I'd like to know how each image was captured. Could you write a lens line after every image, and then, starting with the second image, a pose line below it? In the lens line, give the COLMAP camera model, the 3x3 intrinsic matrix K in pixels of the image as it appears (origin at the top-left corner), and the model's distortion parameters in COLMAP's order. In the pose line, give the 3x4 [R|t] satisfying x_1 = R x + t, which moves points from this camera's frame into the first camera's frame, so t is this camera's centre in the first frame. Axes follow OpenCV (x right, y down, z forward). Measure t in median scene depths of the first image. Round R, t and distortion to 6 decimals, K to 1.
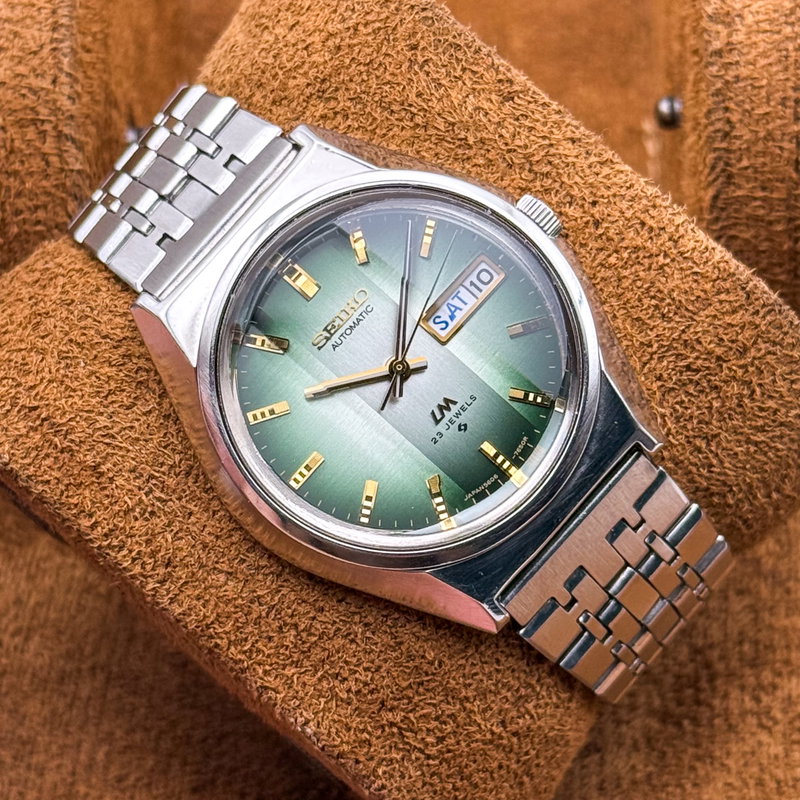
lens RADIAL K [[2953.6, 0, 400.0], [0, 2953.6, 400.0], [0, 0, 1]] dist [0.012706, 4.213577]
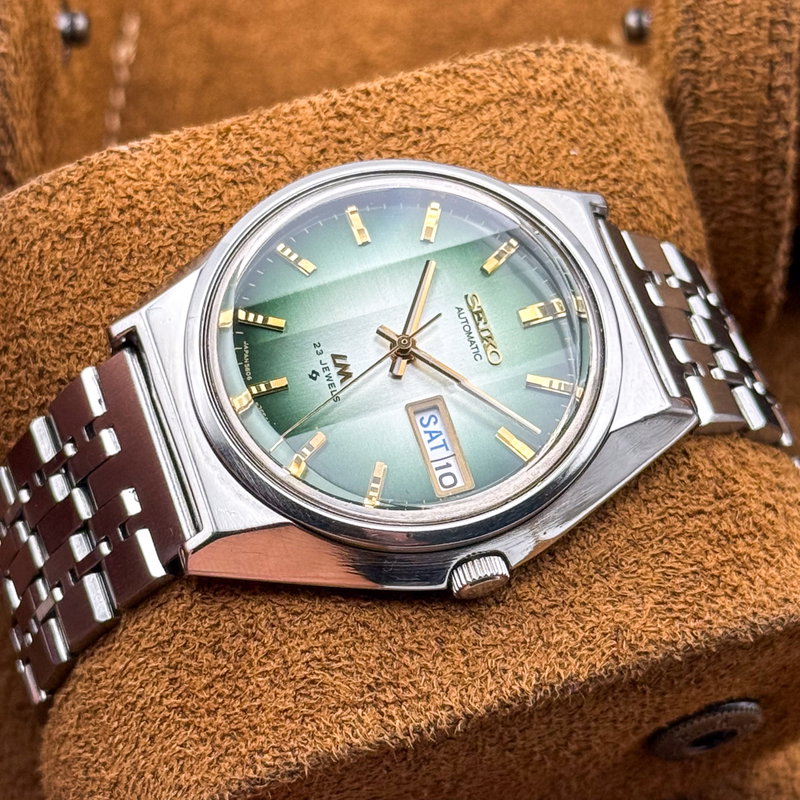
lens RADIAL K [[2953.6, 0, 400.0], [0, 2953.6, 400.0], [0, 0, 1]] dist [0.012706, 4.213577]
pose [[-0.488248, 0.750101, -0.446052, 0.410118], [-0.872123, -0.400710, 0.280773, -0.266114], [0.031870, 0.526099, 0.849826, 0.222068]]
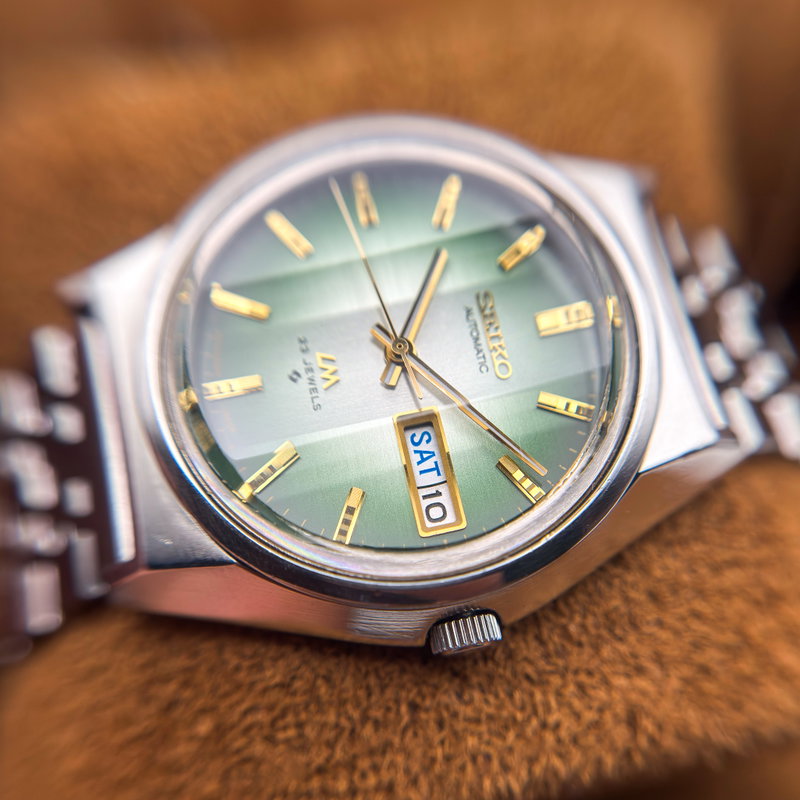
lens RADIAL K [[871.9, 0, 412.2], [0, 871.9, 425.8], [0, 0, 1]] dist [0.698968, -0.934798]
pose [[-0.579346, 0.762447, -0.288155, 0.079710], [-0.810941, -0.503589, 0.297947, -0.091923], [0.082057, 0.406291, 0.910052, 0.768854]]
